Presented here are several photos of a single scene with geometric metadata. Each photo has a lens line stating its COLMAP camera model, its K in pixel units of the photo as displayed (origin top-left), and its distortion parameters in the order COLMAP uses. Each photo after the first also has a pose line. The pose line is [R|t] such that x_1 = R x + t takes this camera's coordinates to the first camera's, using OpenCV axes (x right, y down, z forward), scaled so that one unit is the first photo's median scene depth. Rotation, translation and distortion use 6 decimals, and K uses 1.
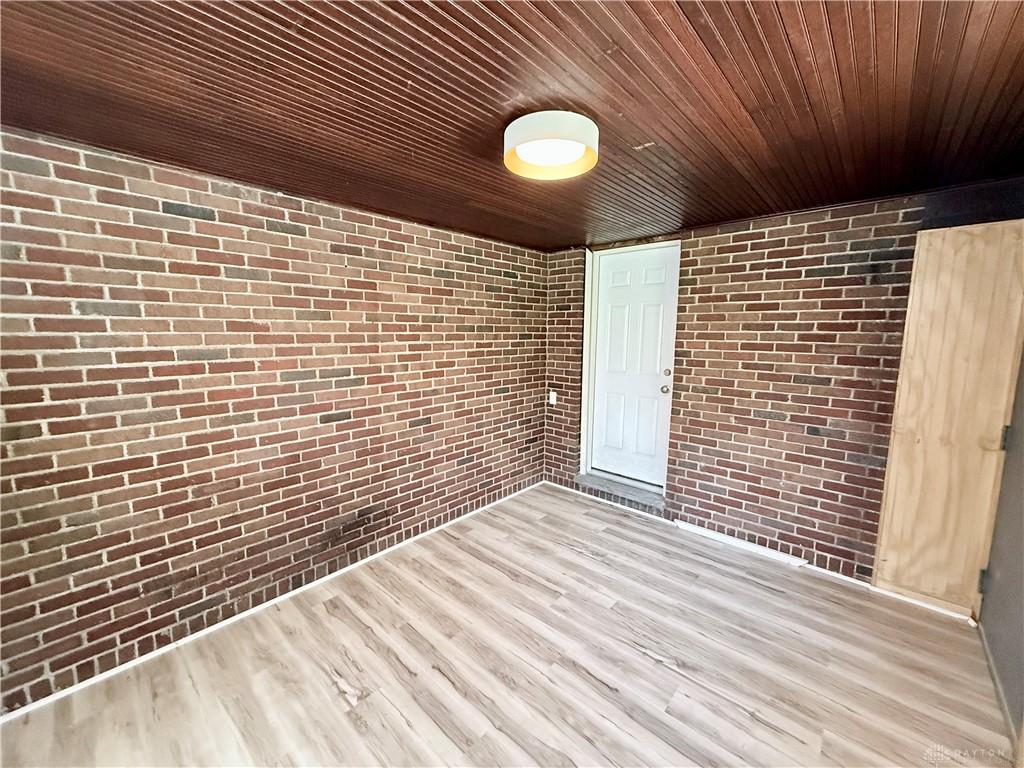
lens RADIAL K [[409.9, 0, 509.6], [0, 409.9, 382.5], [0, 0, 1]] dist [0.003532, 0.000213]
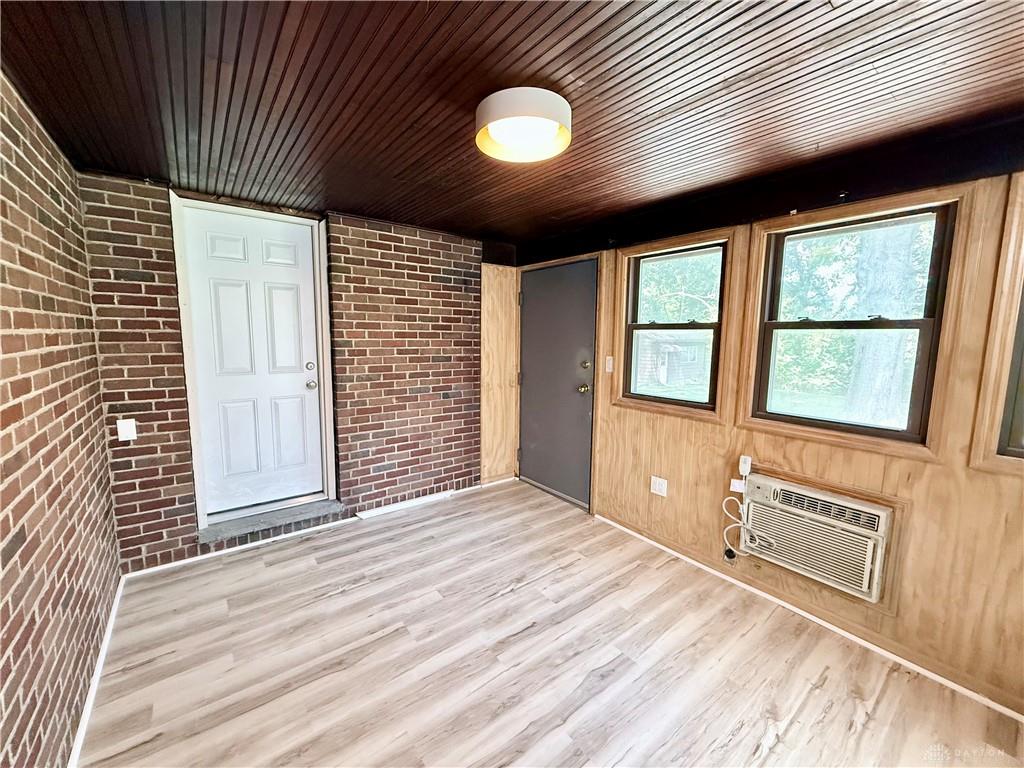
lens RADIAL K [[409.9, 0, 510.4], [0, 409.9, 382.9], [0, 0, 1]] dist [0.003532, 0.000213]
pose [[0.172650, -0.124162, 0.977126, -0.510145], [0.110912, 0.988165, 0.105967, -0.041683], [-0.978719, 0.090080, 0.184377, 0.490428]]
